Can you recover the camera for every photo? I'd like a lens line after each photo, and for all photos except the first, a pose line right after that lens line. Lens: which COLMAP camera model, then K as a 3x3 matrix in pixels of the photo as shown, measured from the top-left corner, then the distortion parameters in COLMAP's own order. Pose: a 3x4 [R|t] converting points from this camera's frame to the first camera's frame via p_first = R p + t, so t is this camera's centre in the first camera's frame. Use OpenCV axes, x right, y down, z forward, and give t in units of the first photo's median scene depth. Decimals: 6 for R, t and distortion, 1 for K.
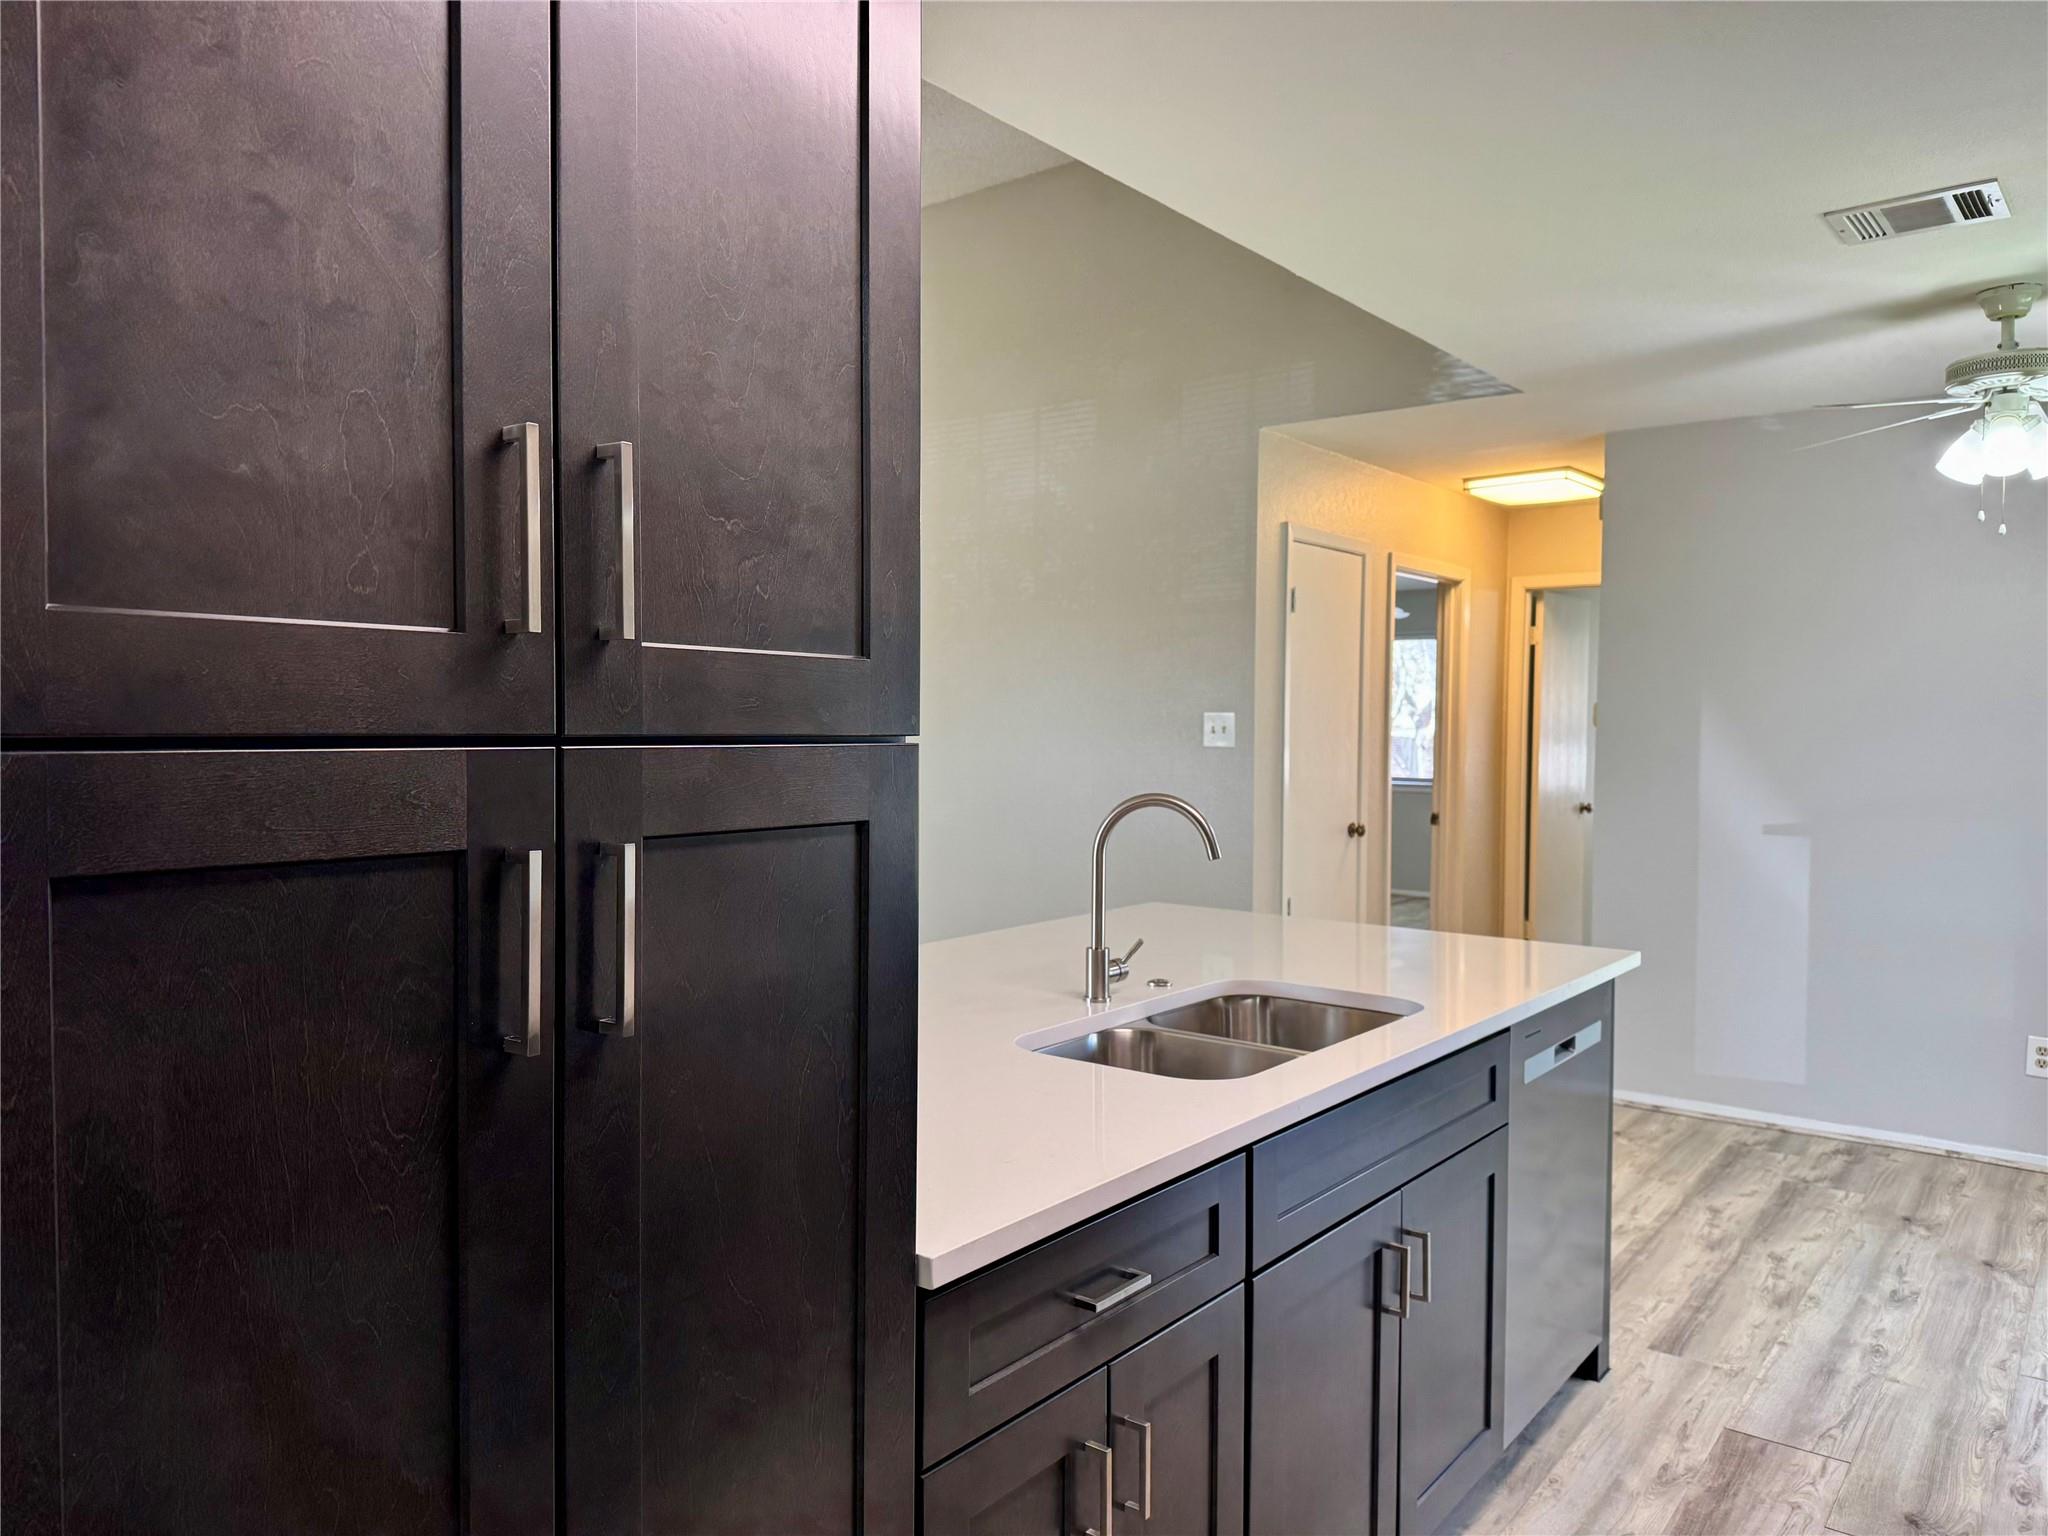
lens RADIAL K [[1436.0, 0, 1032.5], [0, 1436.0, 777.6], [0, 0, 1]] dist [0.050362, -0.057258]
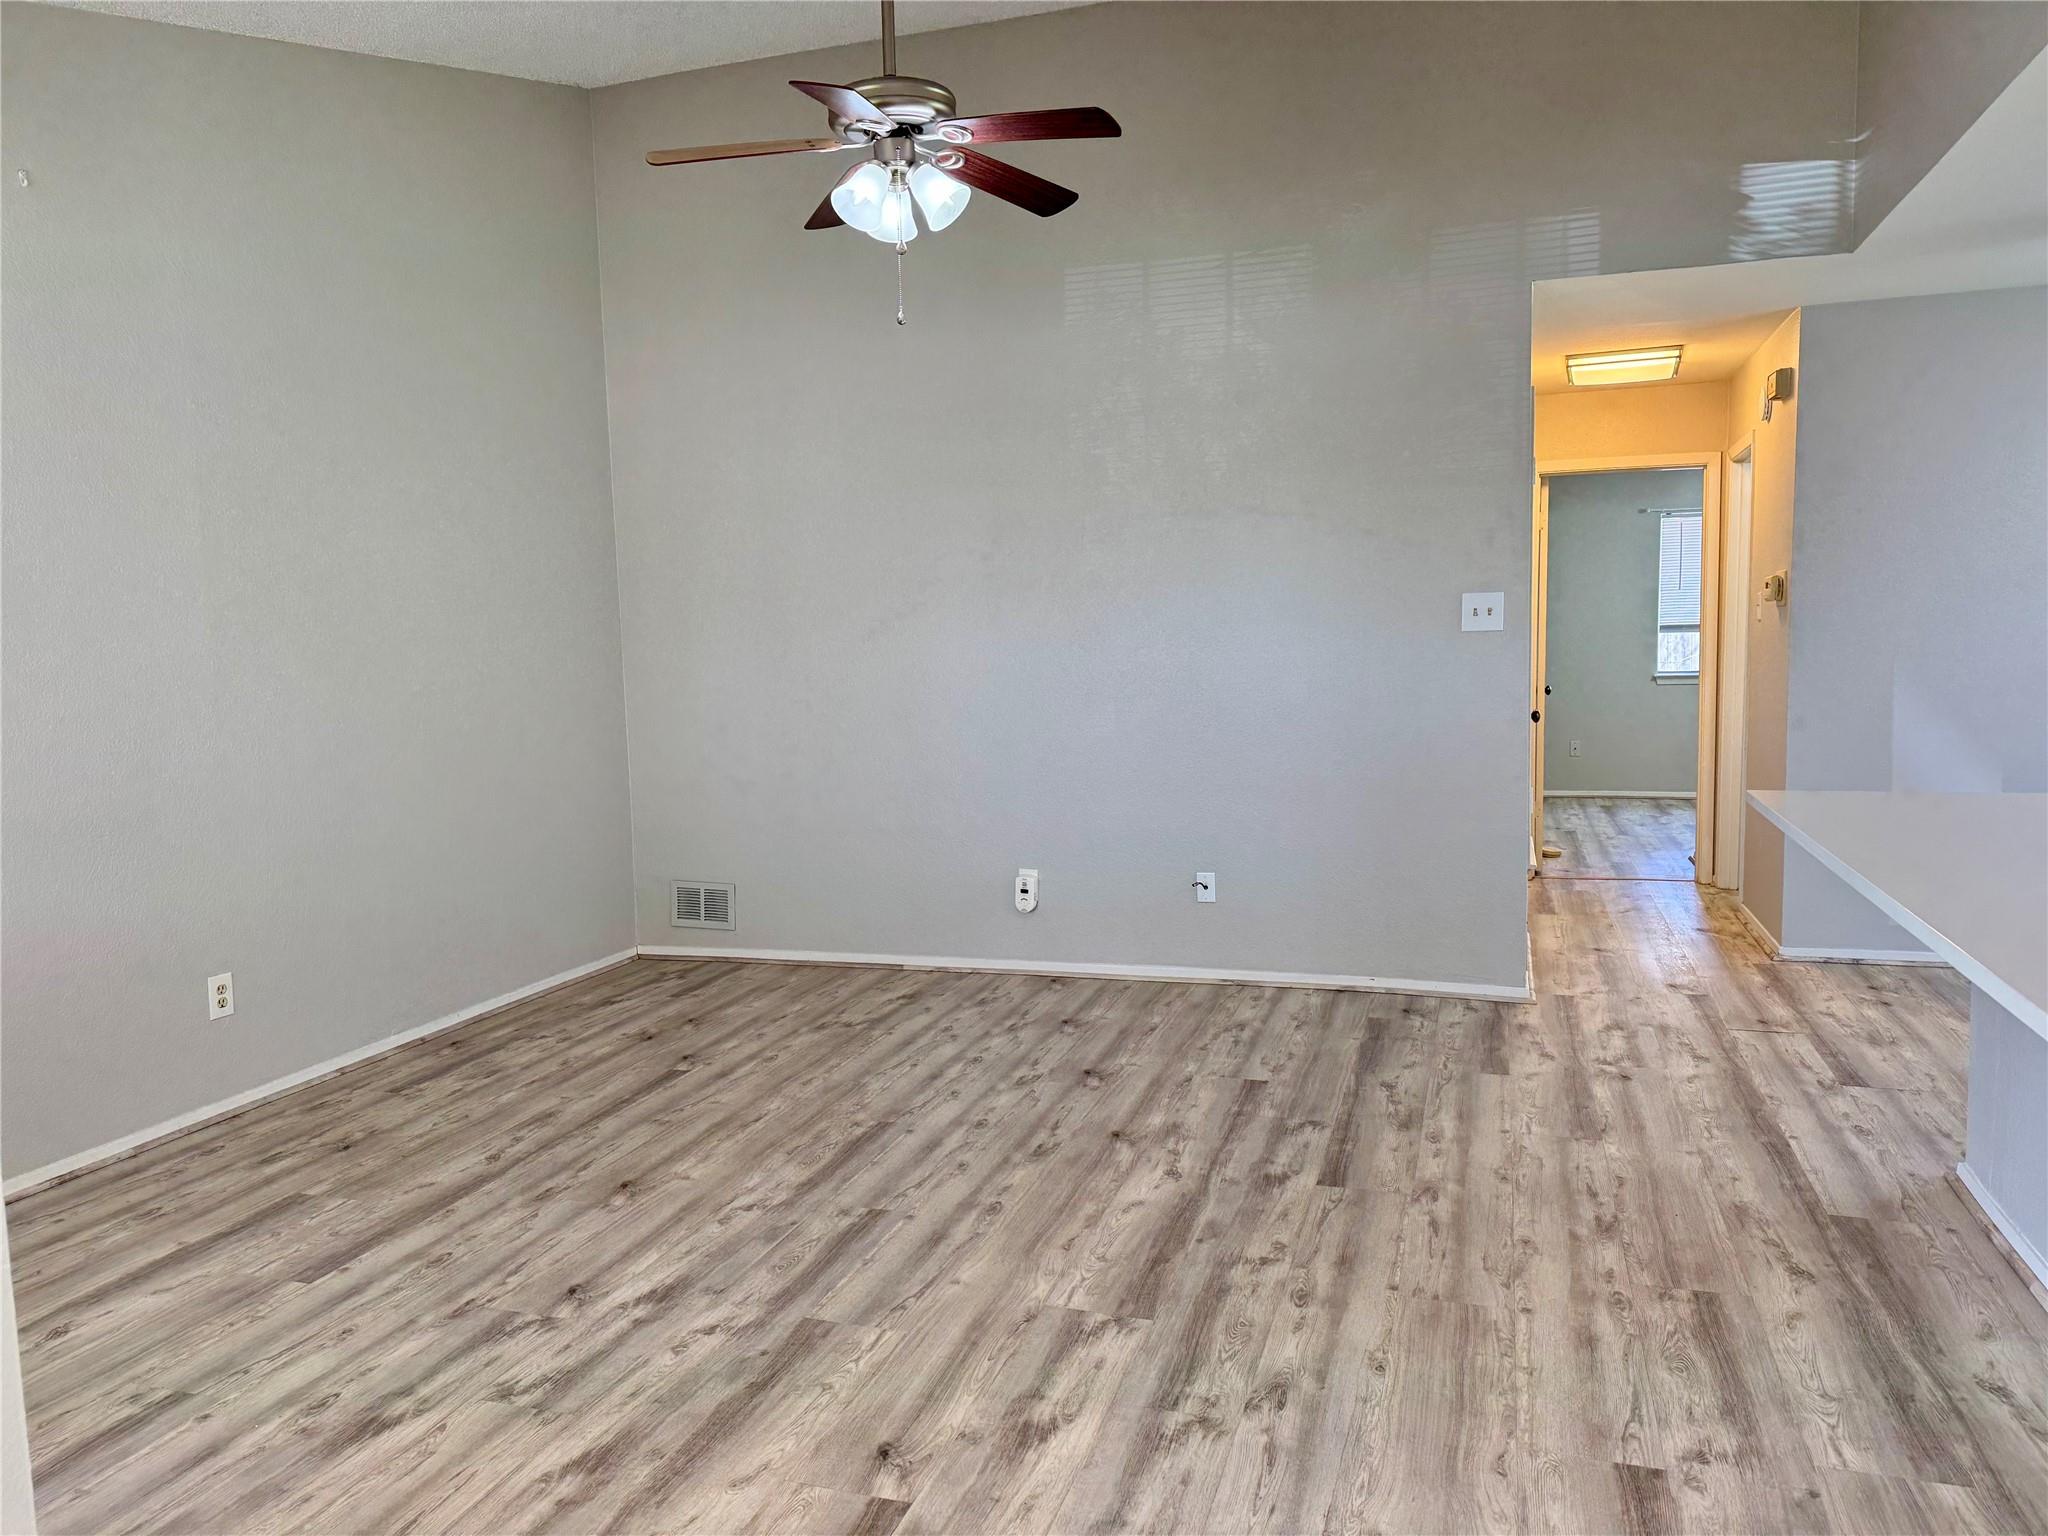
lens RADIAL K [[1436.0, 0, 1014.6], [0, 1436.0, 777.0], [0, 0, 1]] dist [0.050362, -0.057258]
pose [[0.942834, -0.065319, 0.326799, -0.582746], [0.044432, 0.996487, 0.070984, -0.007489], [-0.330288, -0.052406, 0.942424, 0.260465]]
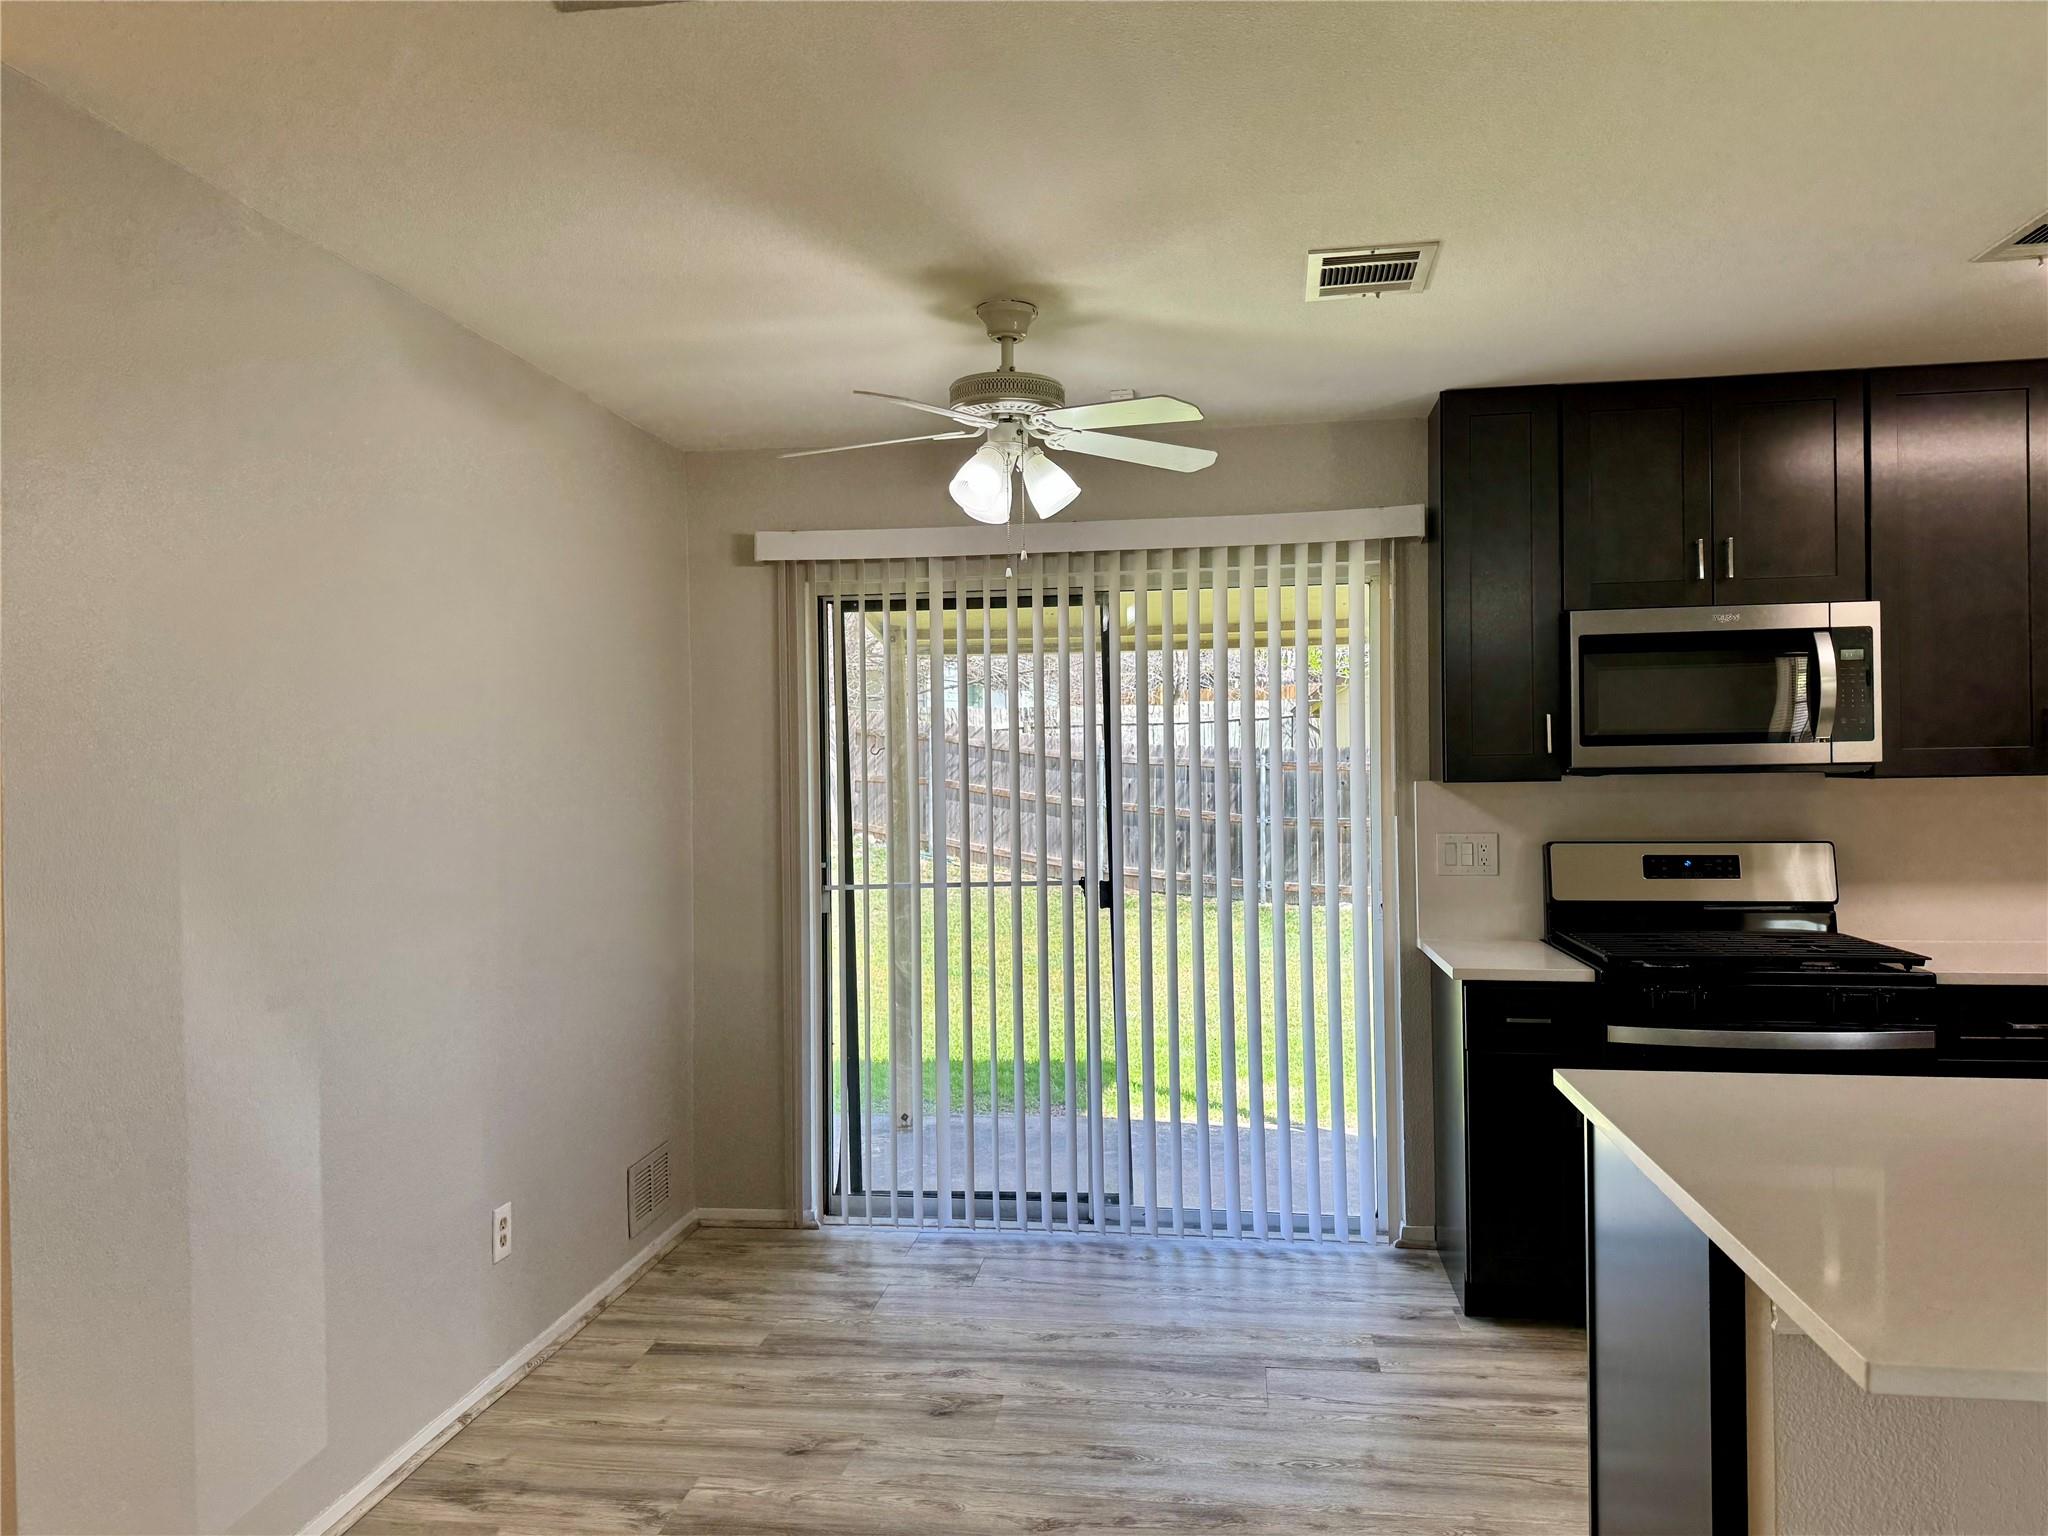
lens RADIAL K [[1436.0, 0, 1020.4], [0, 1436.0, 775.1], [0, 0, 1]] dist [0.050362, -0.057258]
pose [[-0.503588, -0.005046, 0.863929, -0.094068], [0.037176, 0.998930, 0.027504, -0.057913], [-0.863144, 0.045969, -0.502862, 1.192279]]
